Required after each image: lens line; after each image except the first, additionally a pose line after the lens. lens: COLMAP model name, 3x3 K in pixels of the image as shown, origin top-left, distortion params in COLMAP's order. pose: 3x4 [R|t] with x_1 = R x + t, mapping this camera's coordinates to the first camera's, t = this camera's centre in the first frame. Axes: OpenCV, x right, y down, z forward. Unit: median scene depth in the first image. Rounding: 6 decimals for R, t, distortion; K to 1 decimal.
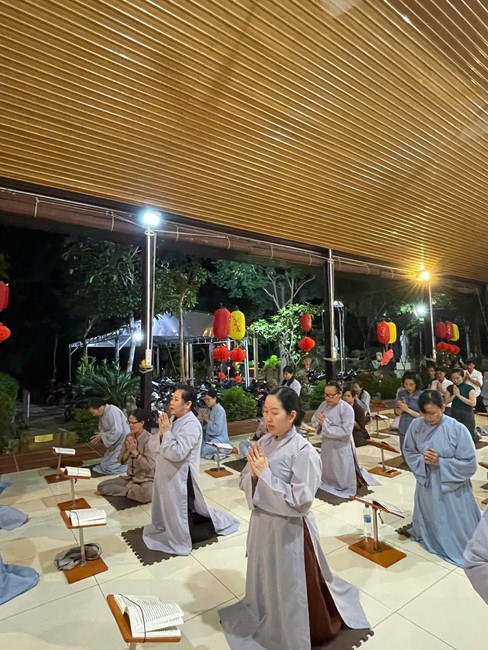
lens RADIAL K [[385.0, 0, 252.5], [0, 385.0, 315.3], [0, 0, 1]] dist [0.003352, 0.000020]
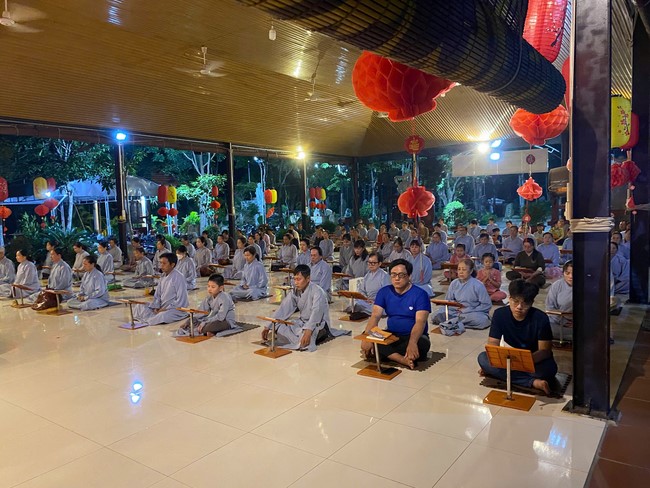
lens RADIAL K [[513.7, 0, 325.0], [0, 513.7, 244.0], [0, 0, 1]] dist [0.028856, 0.001230]
pose [[0.953105, -0.033449, 0.300787, -0.049550], [-0.017321, 0.986215, 0.164559, -0.083156], [-0.302145, -0.162052, 0.939387, -0.776004]]
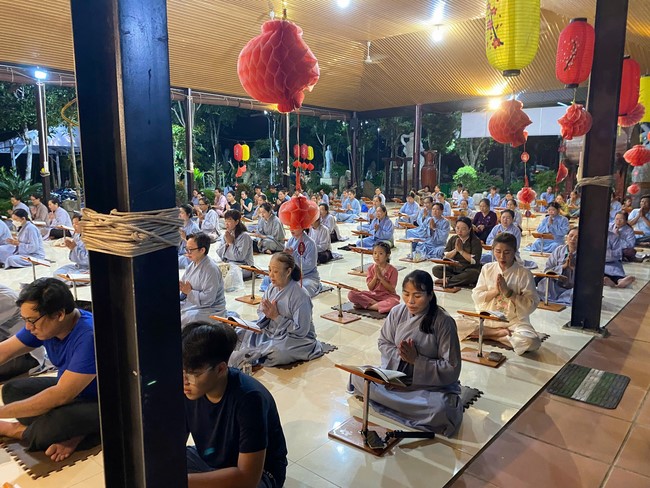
lens RADIAL K [[521.6, 0, 325.0], [0, 521.6, 244.0], [0, 0, 1]] dist [0.011501, -0.002192]
pose [[0.975083, -0.007786, 0.221704, 0.177630], [-0.046666, 0.969823, 0.239304, -0.072933], [-0.216877, -0.243688, 0.945294, -0.655404]]
